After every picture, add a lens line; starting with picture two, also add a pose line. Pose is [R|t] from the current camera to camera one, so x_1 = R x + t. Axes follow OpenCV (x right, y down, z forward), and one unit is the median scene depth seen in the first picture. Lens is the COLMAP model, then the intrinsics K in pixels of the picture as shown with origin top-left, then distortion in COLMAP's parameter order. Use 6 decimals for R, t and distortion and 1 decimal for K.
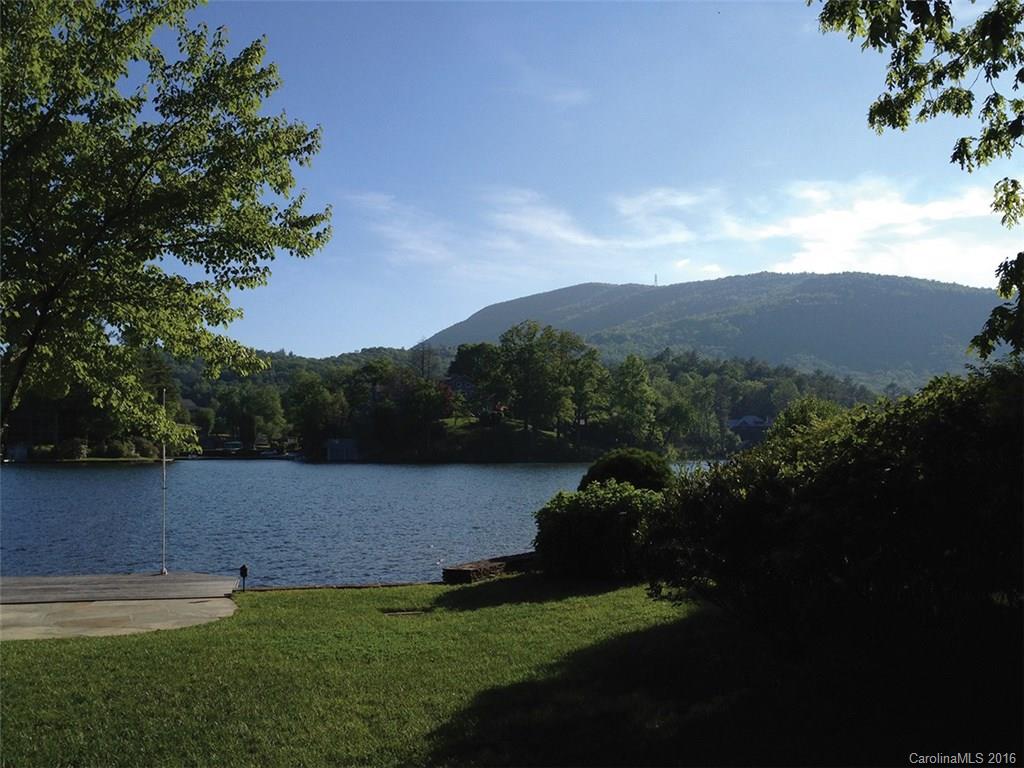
lens RADIAL K [[1055.2, 0, 533.2], [0, 1055.2, 385.2], [0, 0, 1]] dist [0.131686, -0.006476]
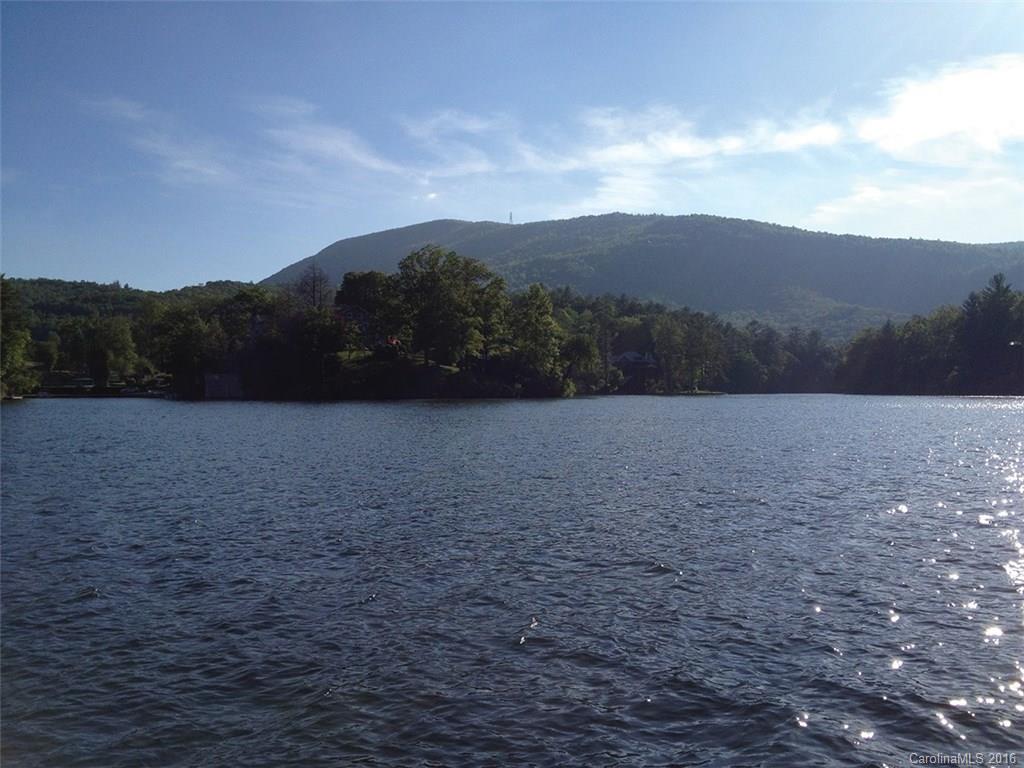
lens RADIAL K [[995.8, 0, 512.0], [0, 995.8, 384.0], [0, 0, 1]] dist [0.120676, -0.217008]
pose [[0.984831, -0.004668, 0.173454, -0.067773], [-0.004530, 0.998606, 0.052594, 0.010521], [-0.173458, -0.052582, 0.983437, 0.095312]]
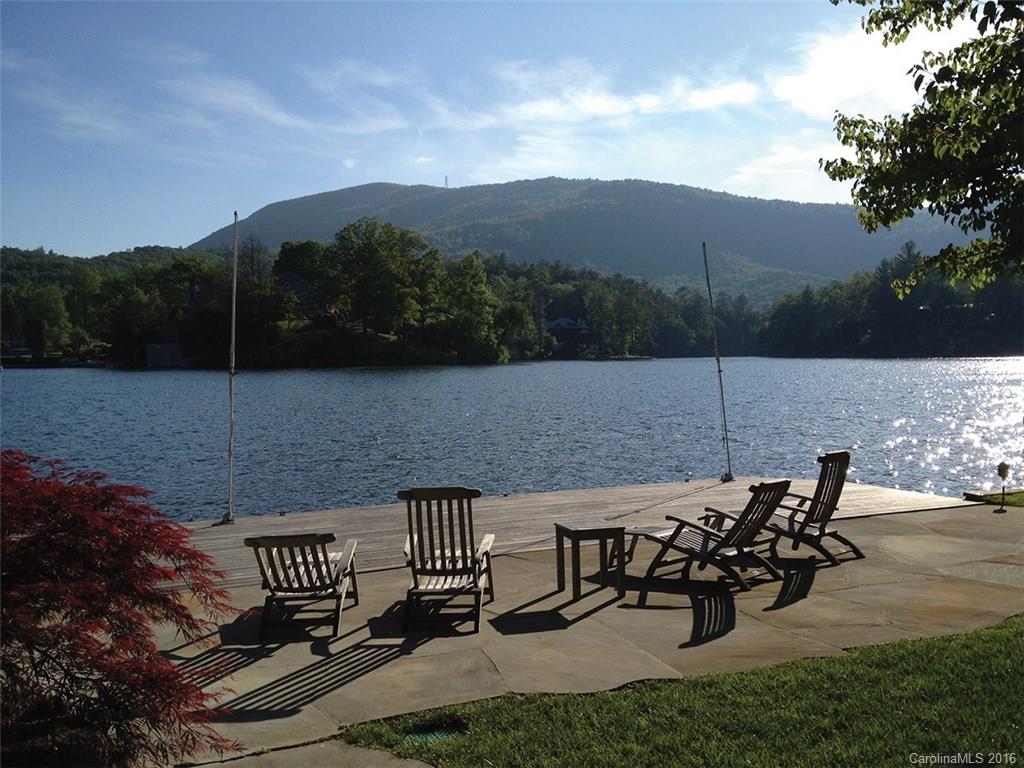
lens RADIAL K [[1035.2, 0, 523.8], [0, 1035.2, 390.2], [0, 0, 1]] dist [0.141310, -0.278572]
pose [[0.970270, -0.022800, 0.240947, -0.076259], [0.000084, 0.995584, 0.093872, 0.004466], [-0.242024, -0.091061, 0.965988, 0.033566]]
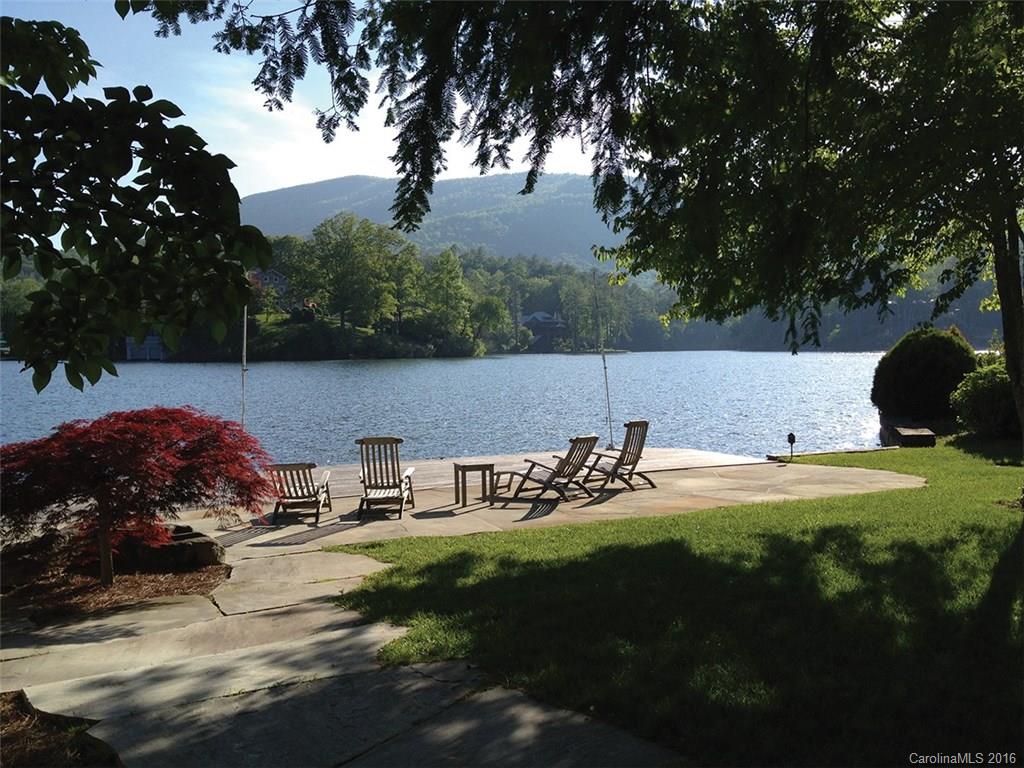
lens RADIAL K [[1055.2, 0, 533.2], [0, 1055.2, 385.2], [0, 0, 1]] dist [0.131686, -0.006476]
pose [[0.963824, -0.022011, 0.265629, -0.078794], [-0.003604, 0.995417, 0.095561, 0.001537], [-0.266515, -0.093061, 0.959327, 0.000370]]
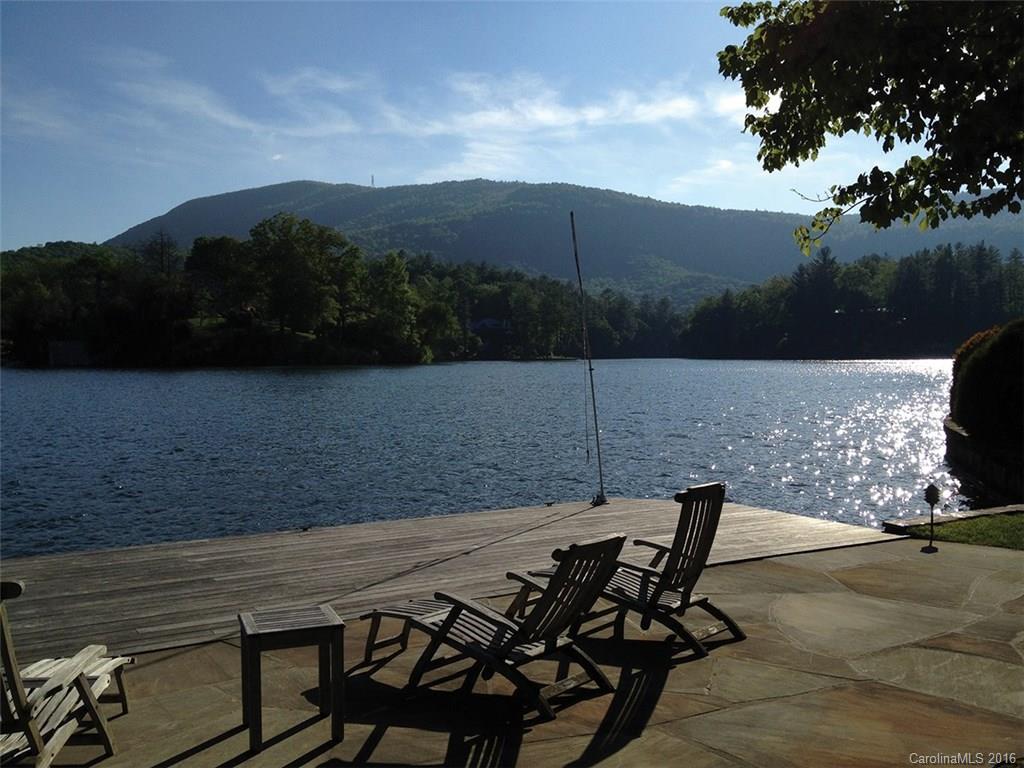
lens RADIAL K [[1016.6, 0, 533.2], [0, 1016.6, 383.4], [0, 0, 1]] dist [0.179673, -0.402263]
pose [[0.949536, -0.018073, 0.313137, -0.064592], [-0.009462, 0.996234, 0.086190, 0.006058], [-0.313516, -0.084803, 0.945789, 0.048915]]
